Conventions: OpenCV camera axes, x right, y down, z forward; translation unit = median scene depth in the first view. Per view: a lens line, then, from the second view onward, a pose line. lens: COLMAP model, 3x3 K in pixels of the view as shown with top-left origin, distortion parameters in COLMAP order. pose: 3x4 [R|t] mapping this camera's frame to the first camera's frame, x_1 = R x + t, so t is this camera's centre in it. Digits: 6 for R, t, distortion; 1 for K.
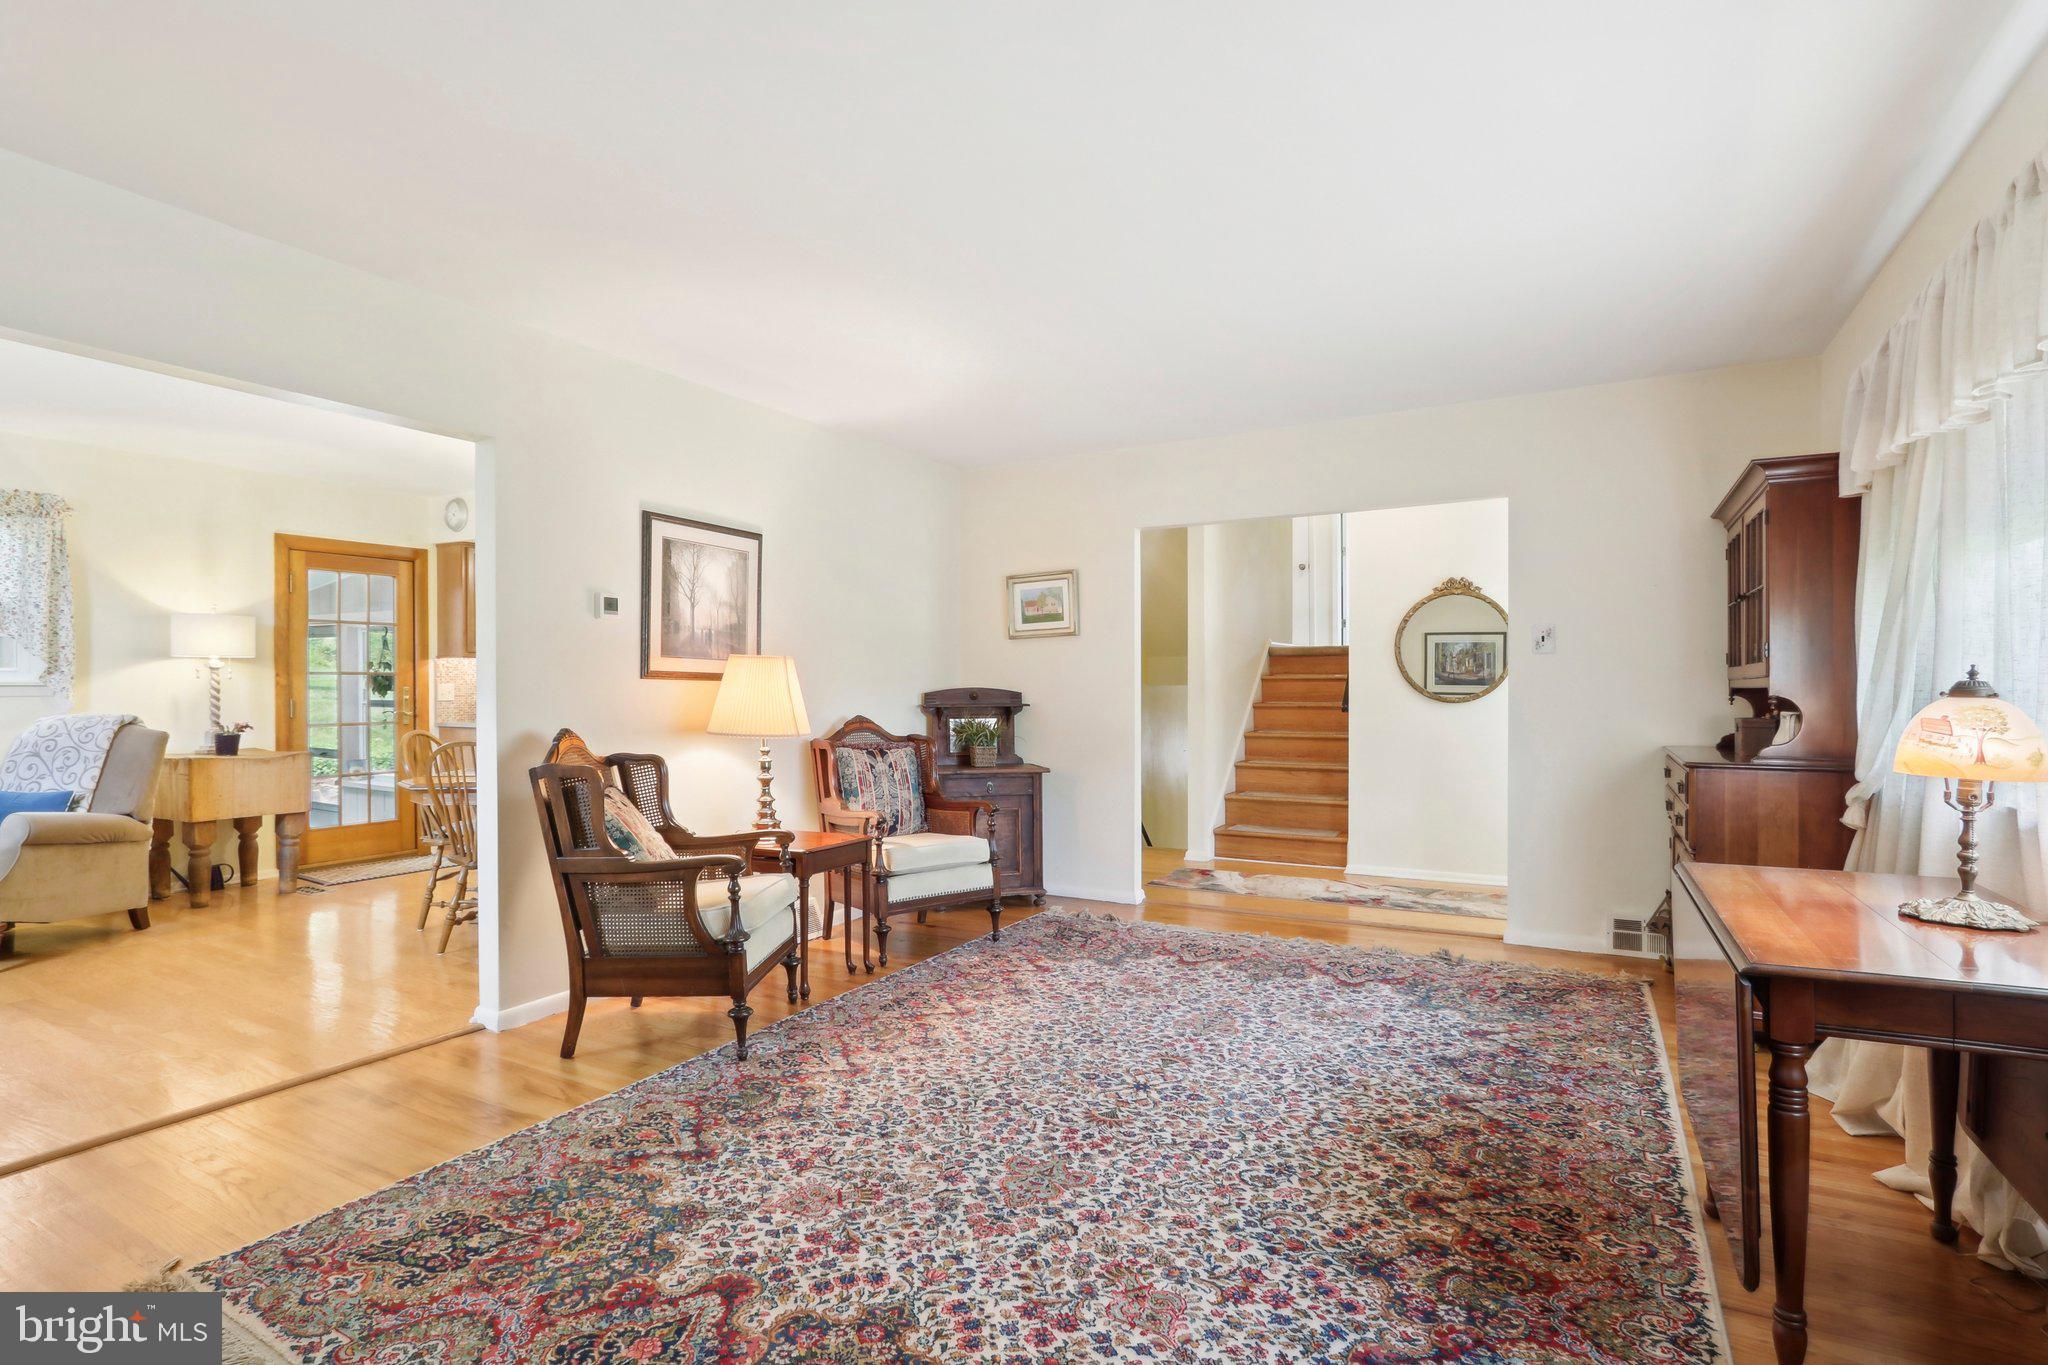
lens RADIAL K [[1000.2, 0, 1011.6], [0, 1000.2, 685.5], [0, 0, 1]] dist [-0.018676, -0.000598]
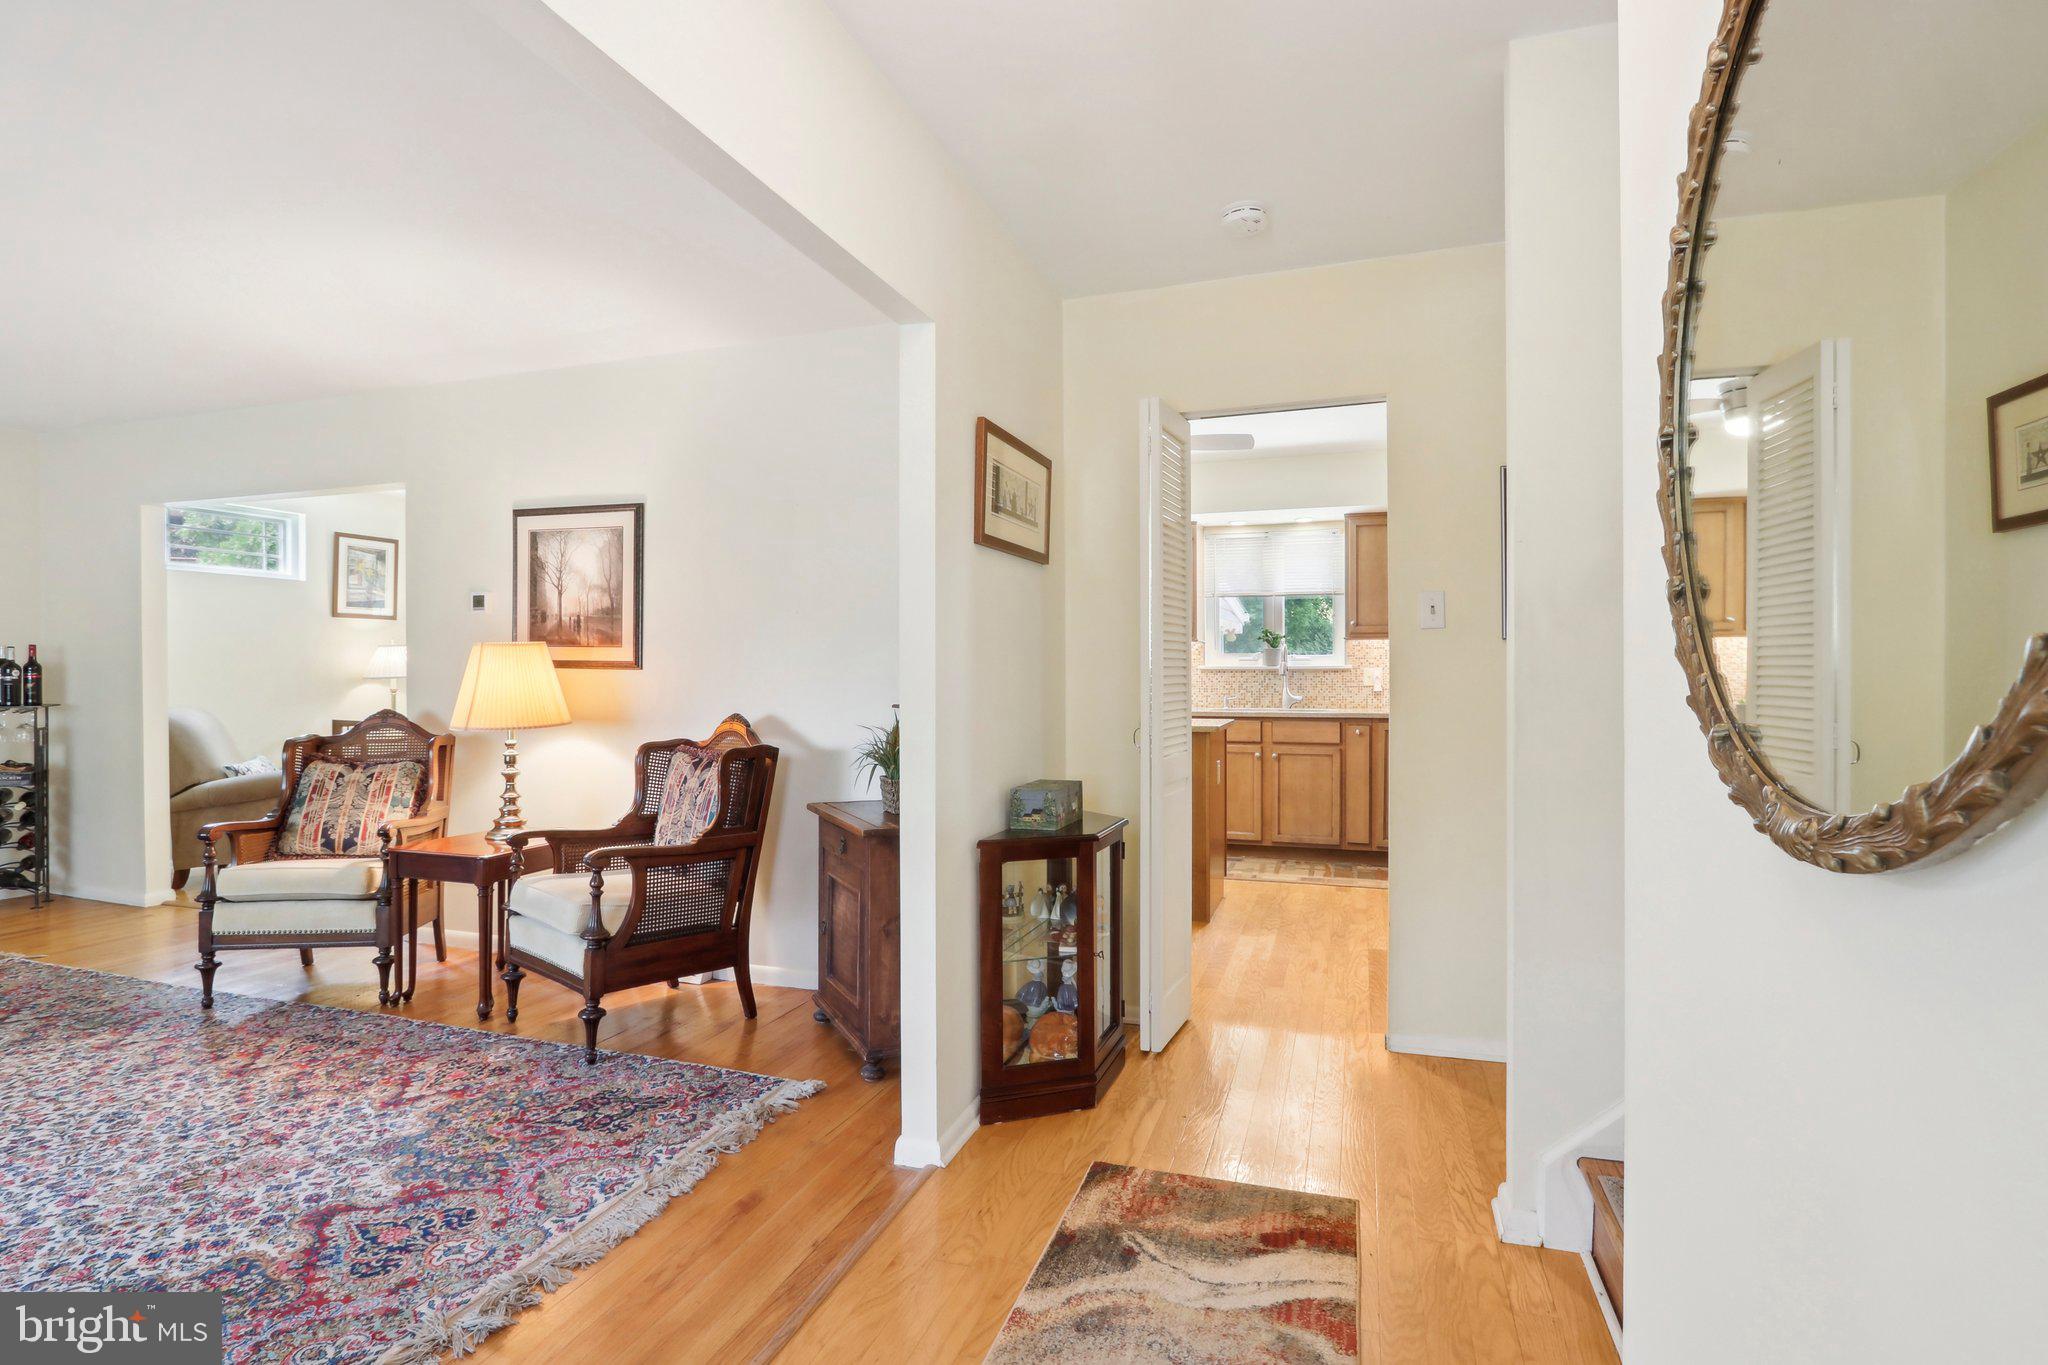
lens RADIAL K [[1000.2, 0, 1020.0], [0, 1000.2, 675.1], [0, 0, 1]] dist [-0.018676, -0.000598]
pose [[0.197557, 0.006436, -0.980270, 0.759822], [0.000038, 0.999978, 0.006573, -0.004967], [0.980291, -0.001336, 0.197552, 1.278160]]
